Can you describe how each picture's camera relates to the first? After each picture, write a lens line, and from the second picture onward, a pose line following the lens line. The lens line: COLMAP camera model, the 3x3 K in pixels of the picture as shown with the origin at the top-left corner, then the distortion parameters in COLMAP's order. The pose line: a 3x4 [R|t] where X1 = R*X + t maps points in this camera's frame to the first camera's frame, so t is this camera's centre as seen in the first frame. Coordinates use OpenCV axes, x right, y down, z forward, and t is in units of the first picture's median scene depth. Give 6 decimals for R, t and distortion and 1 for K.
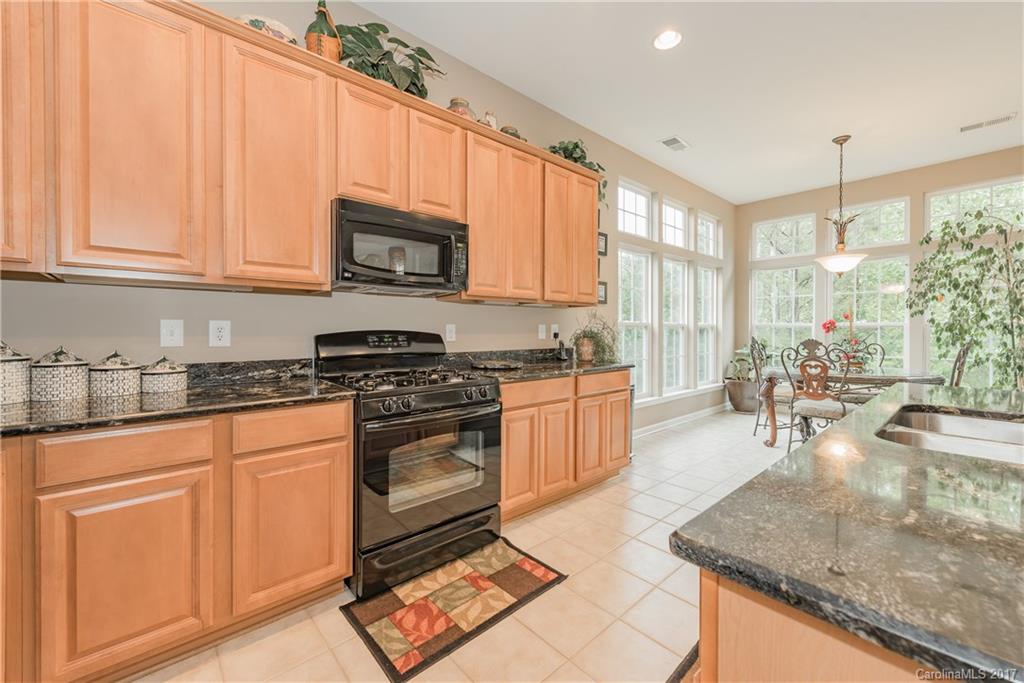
lens RADIAL K [[406.1, 0, 490.6], [0, 406.1, 332.4], [0, 0, 1]] dist [0.009129, -0.000390]
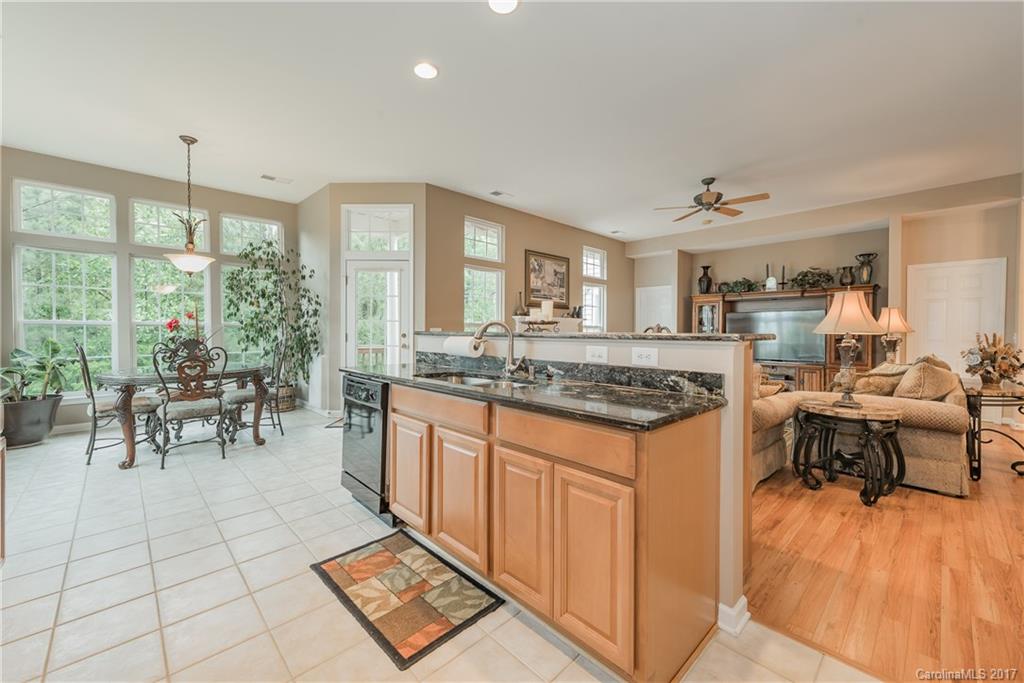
lens RADIAL K [[406.1, 0, 512.2], [0, 406.1, 337.7], [0, 0, 1]] dist [0.009129, -0.000390]
pose [[-0.051906, -0.023565, 0.998374, -0.216356], [0.002181, 0.999717, 0.023710, -0.007109], [-0.998650, 0.003408, -0.051840, 0.281426]]
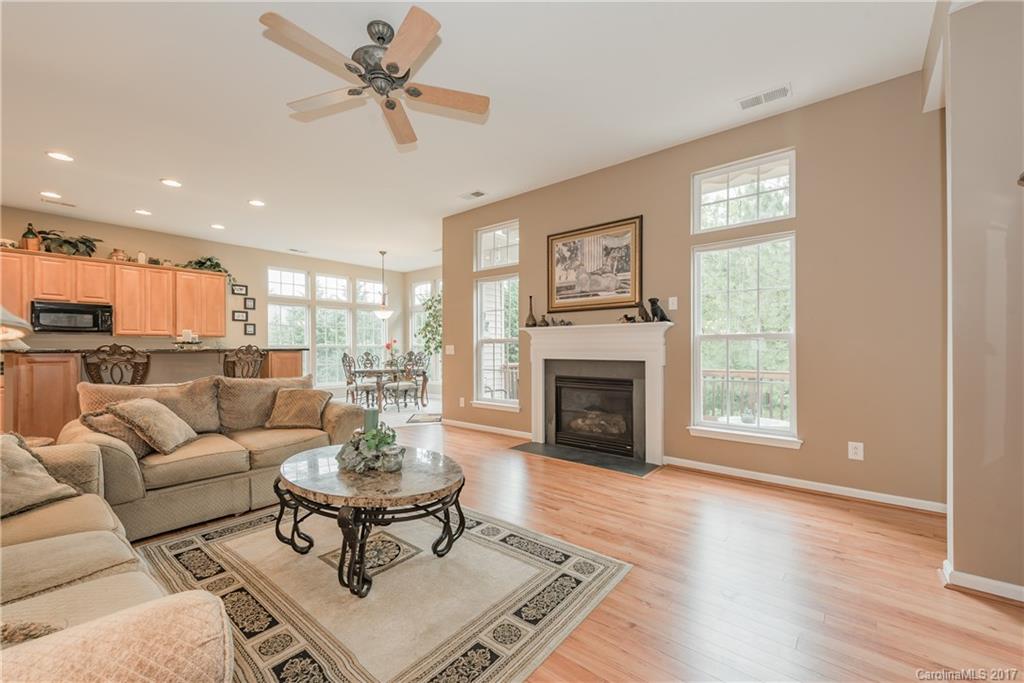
lens RADIAL K [[406.1, 0, 502.7], [0, 406.1, 345.2], [0, 0, 1]] dist [0.009129, -0.000390]
pose [[0.990202, -0.007436, 0.139442, 1.151363], [0.008628, 0.999931, -0.007945, 0.008528], [-0.139374, 0.009071, 0.990198, -1.055294]]
